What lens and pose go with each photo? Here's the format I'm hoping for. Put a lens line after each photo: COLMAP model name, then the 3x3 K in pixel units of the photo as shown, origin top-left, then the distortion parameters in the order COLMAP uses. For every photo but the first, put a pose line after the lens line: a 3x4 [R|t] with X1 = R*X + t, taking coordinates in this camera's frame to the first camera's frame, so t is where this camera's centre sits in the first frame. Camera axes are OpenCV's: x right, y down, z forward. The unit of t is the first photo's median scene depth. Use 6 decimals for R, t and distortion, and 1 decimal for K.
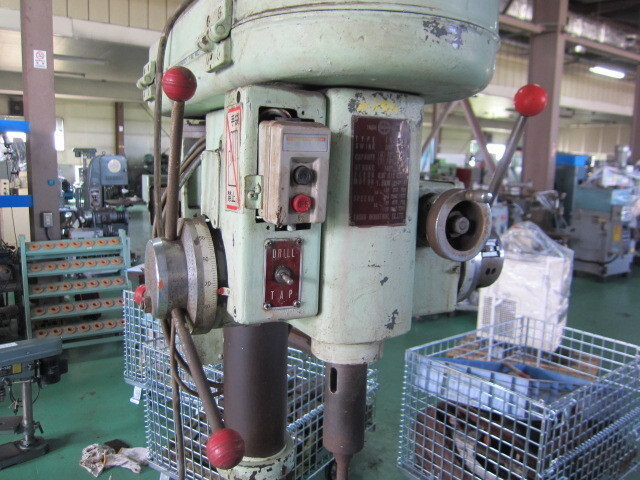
lens RADIAL K [[526.6, 0, 320.0], [0, 526.6, 240.0], [0, 0, 1]] dist [-0.050188, 0.000439]
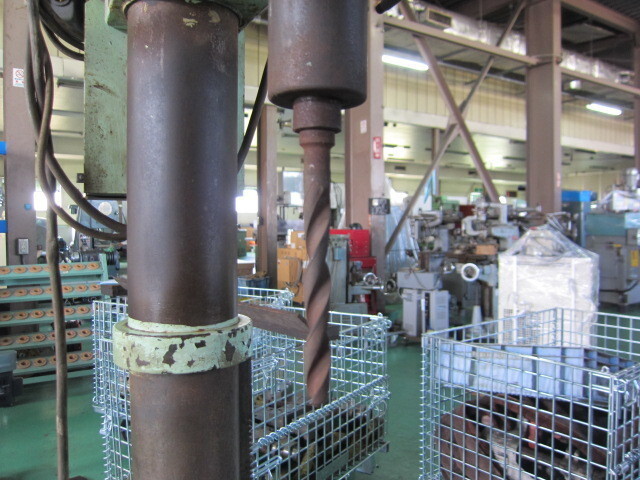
lens RADIAL K [[526.6, 0, 320.0], [0, 526.6, 240.0], [0, 0, 1]] dist [-0.050188, 0.000439]
pose [[0.999458, -0.032748, -0.003209, 0.007875], [0.032106, 0.991904, -0.122866, 0.094803], [0.007207, 0.122696, 0.992418, 0.103766]]
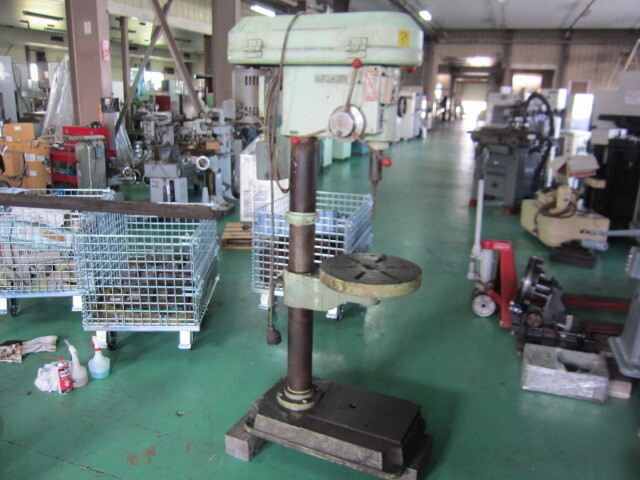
lens RADIAL K [[526.6, 0, 320.0], [0, 526.6, 240.0], [0, 0, 1]] dist [-0.050188, 0.000439]
pose [[0.799486, -0.164650, 0.577679, -0.350299], [0.087574, 0.983374, 0.159081, 0.037062], [-0.594267, -0.076593, 0.800612, -0.221397]]
